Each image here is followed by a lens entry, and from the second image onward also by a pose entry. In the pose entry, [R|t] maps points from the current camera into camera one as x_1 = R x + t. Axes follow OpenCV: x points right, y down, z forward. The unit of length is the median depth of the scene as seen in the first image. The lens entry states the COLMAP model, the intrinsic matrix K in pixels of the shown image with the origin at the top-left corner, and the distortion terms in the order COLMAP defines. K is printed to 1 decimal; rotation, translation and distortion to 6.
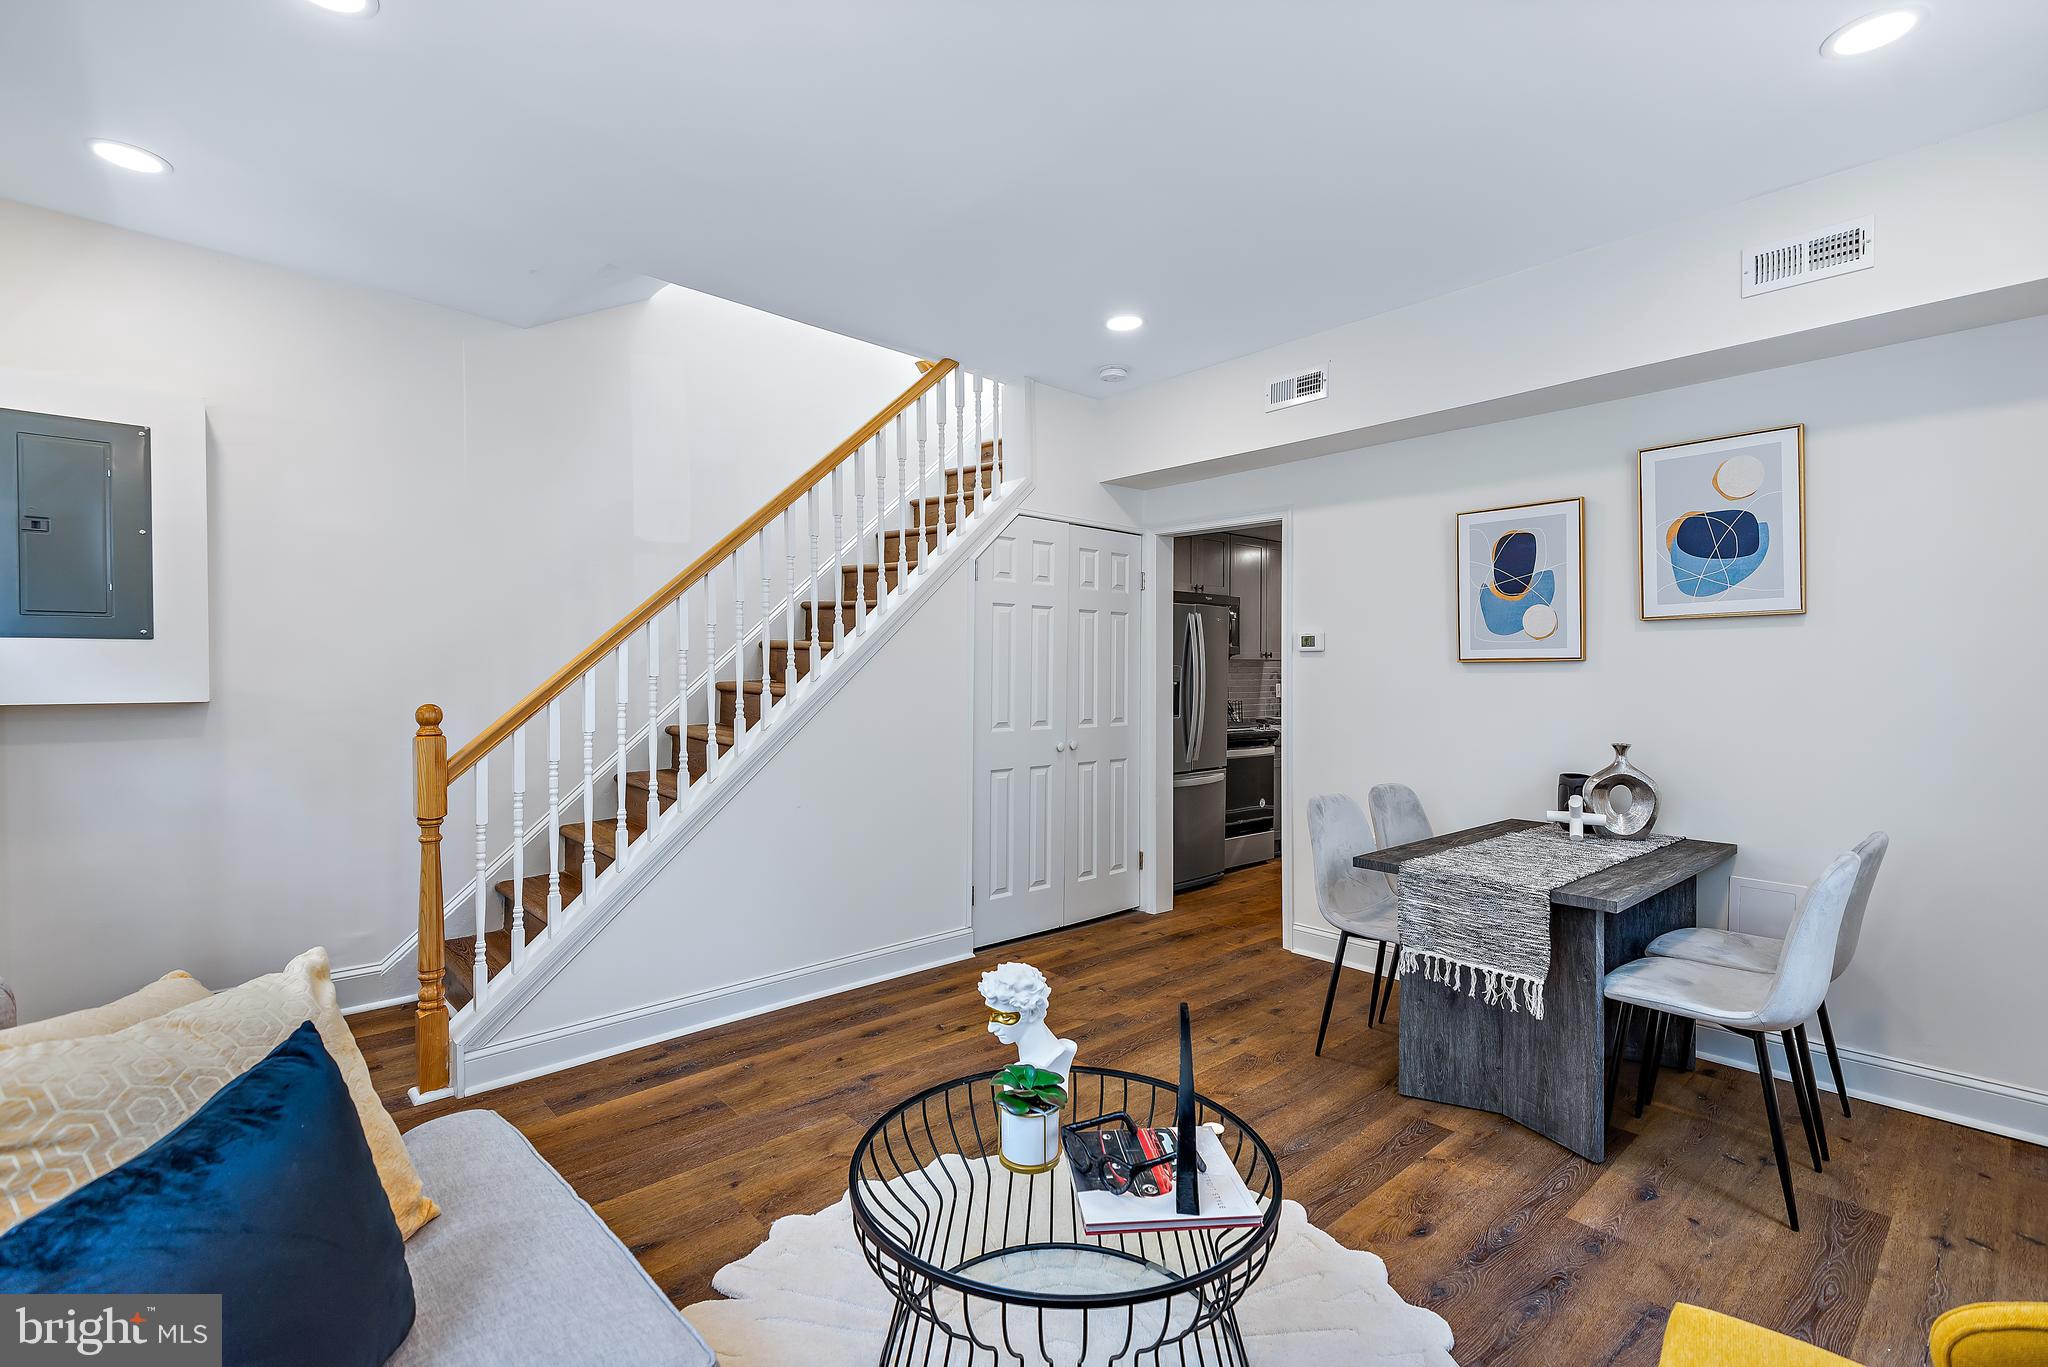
lens RADIAL K [[936.8, 0, 1019.7], [0, 936.8, 679.5], [0, 0, 1]] dist [0.025560, -0.011424]
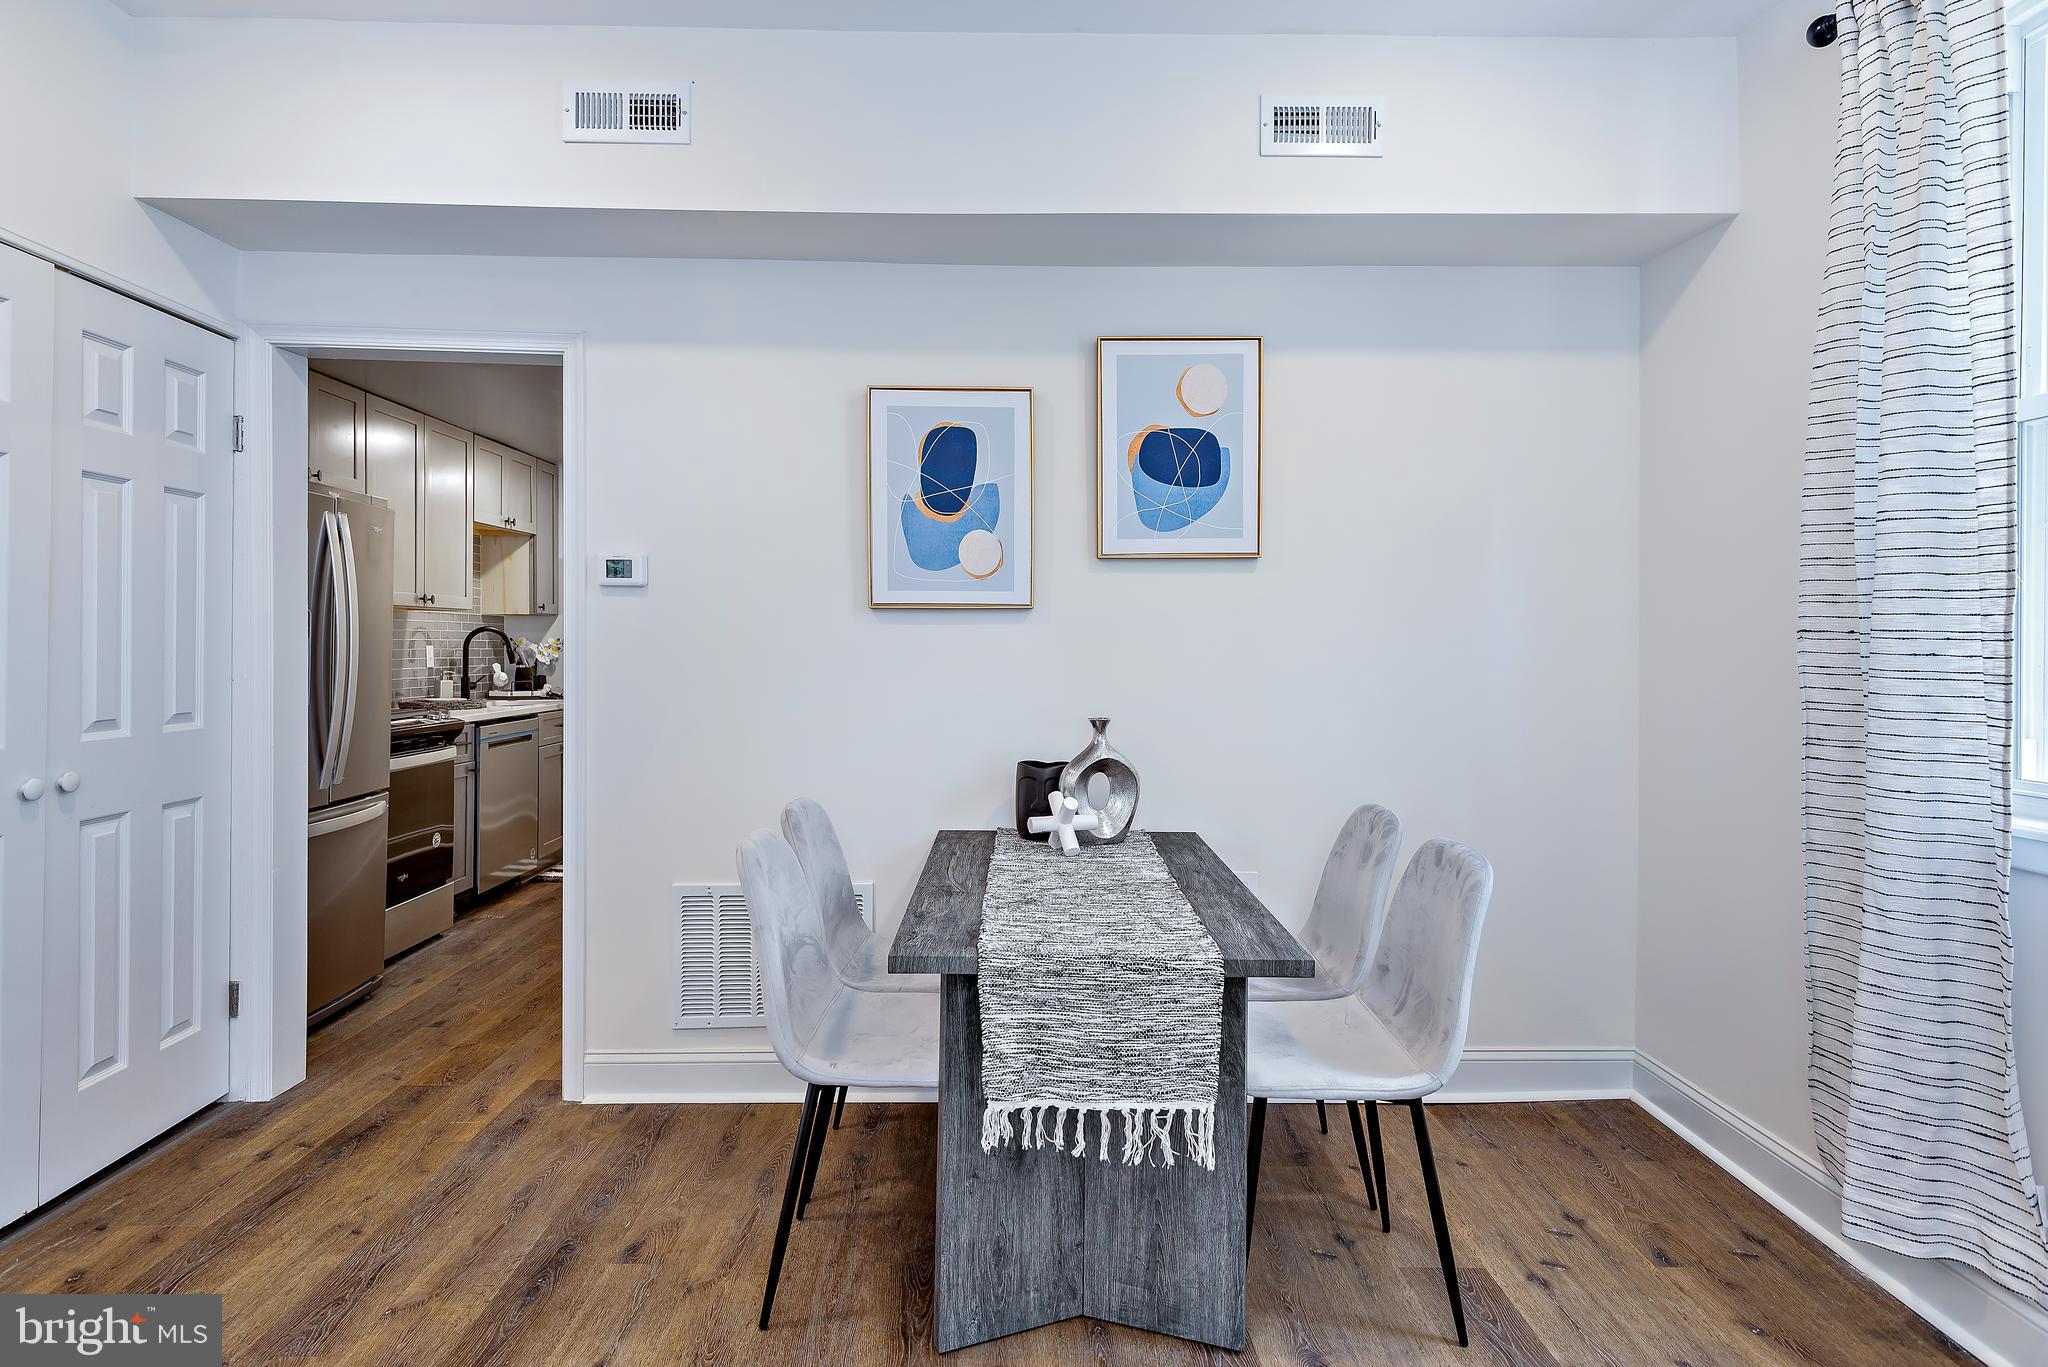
lens RADIAL K [[1072.4, 0, 1028.6], [0, 1072.4, 656.7], [0, 0, 1]] dist [0.031683, -0.015277]
pose [[0.649837, -0.004974, 0.760057, -0.049410], [-0.000582, 0.999975, 0.007042, 0.012077], [-0.760073, -0.005019, 0.649818, 0.460554]]
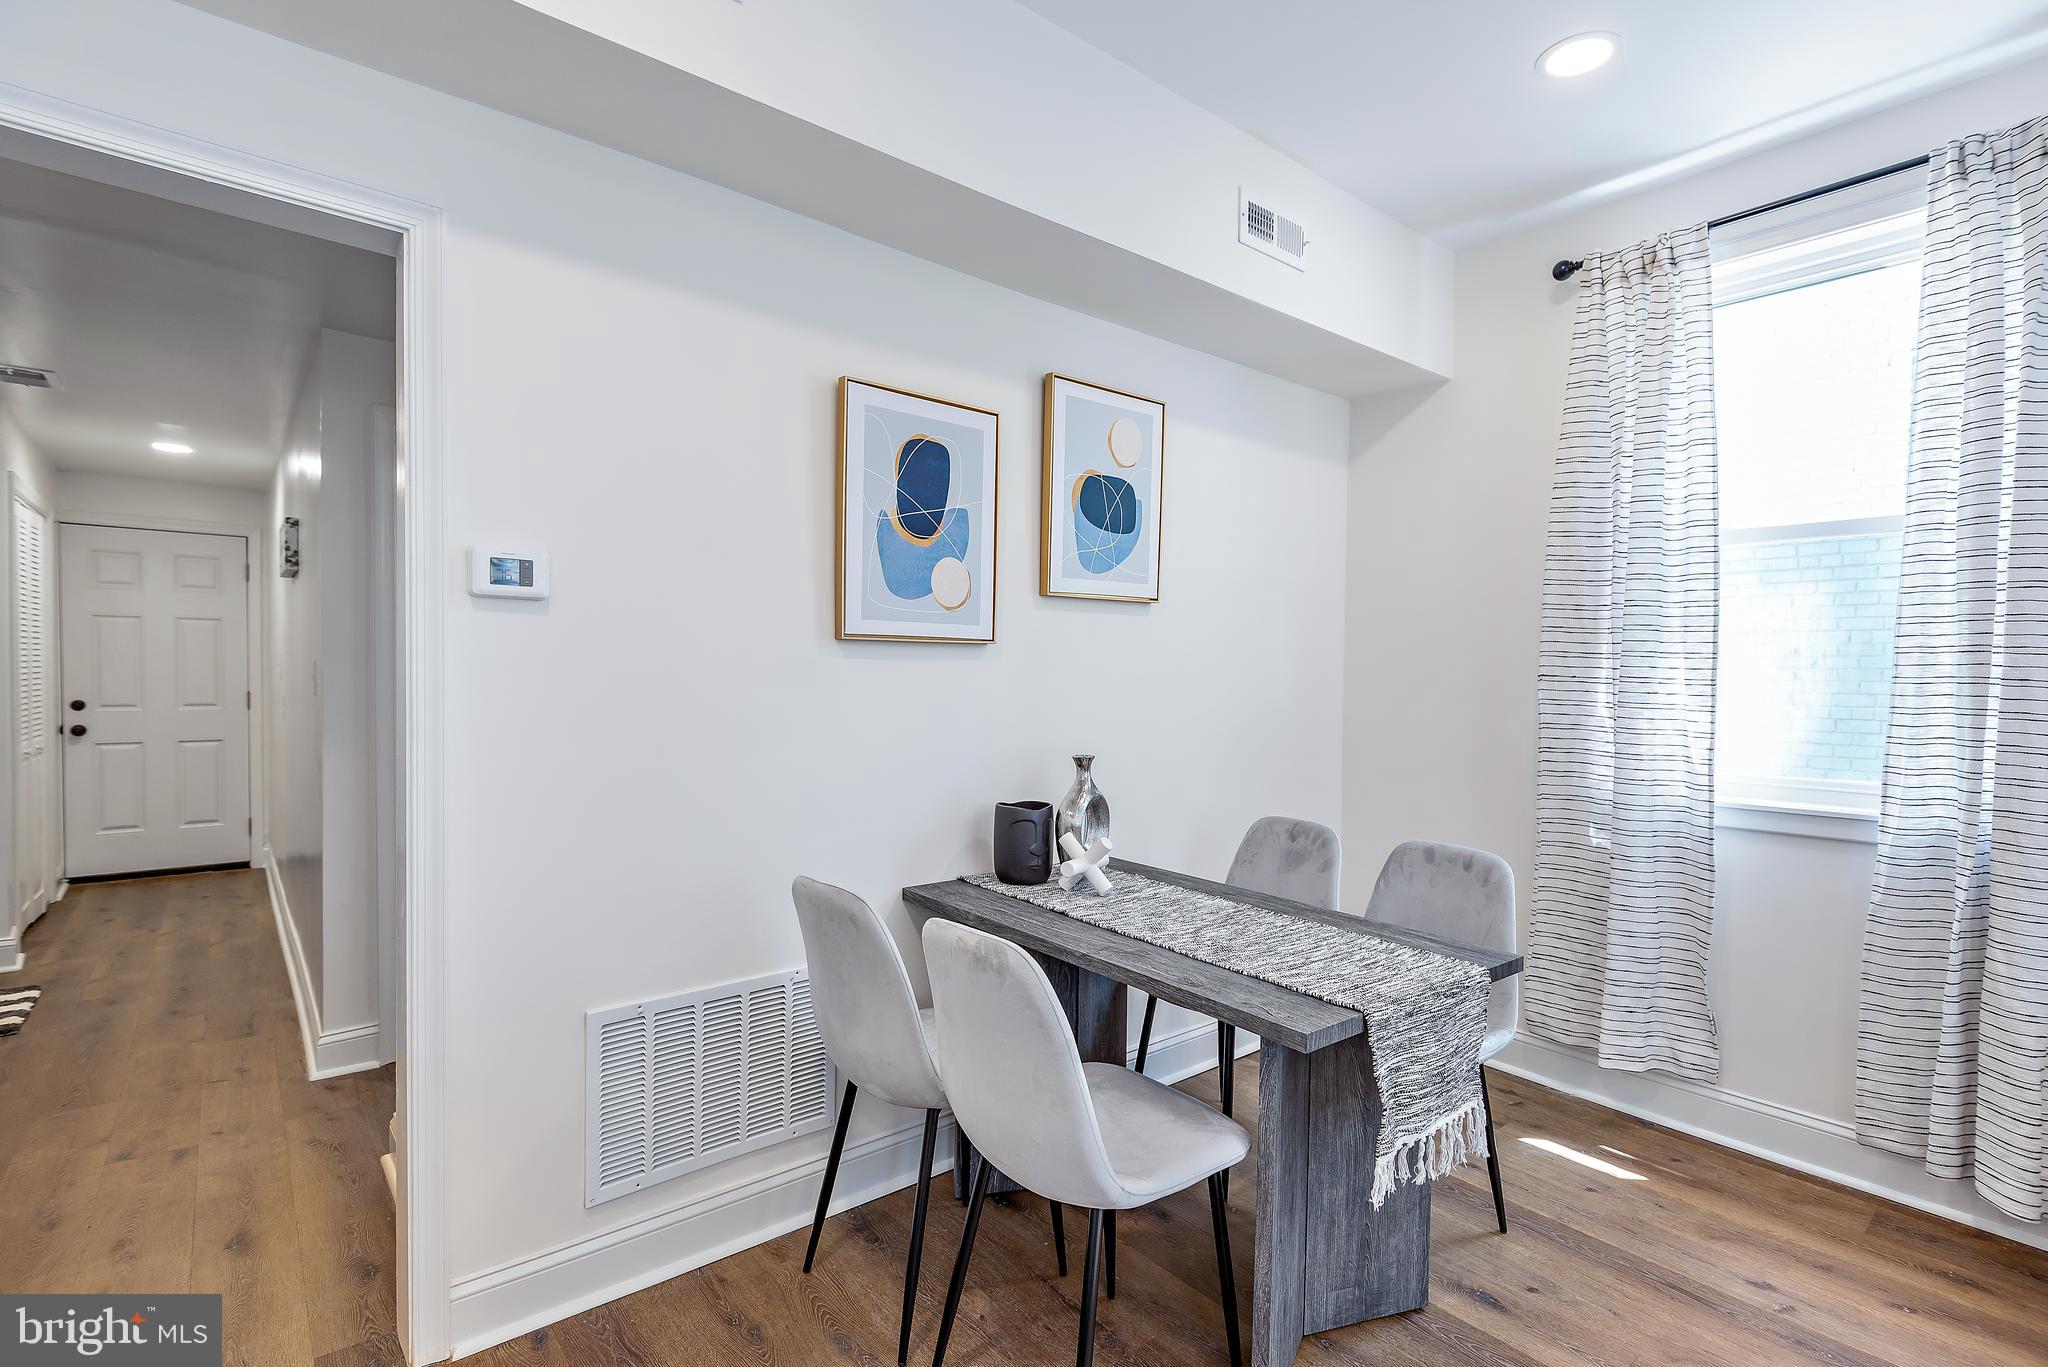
lens RADIAL K [[936.8, 0, 1035.4], [0, 936.8, 701.5], [0, 0, 1]] dist [0.025560, -0.011424]
pose [[0.041574, -0.029146, 0.998710, -0.113477], [-0.006227, 0.999547, 0.029430, 0.002025], [-0.999116, -0.007443, 0.041374, 0.955060]]
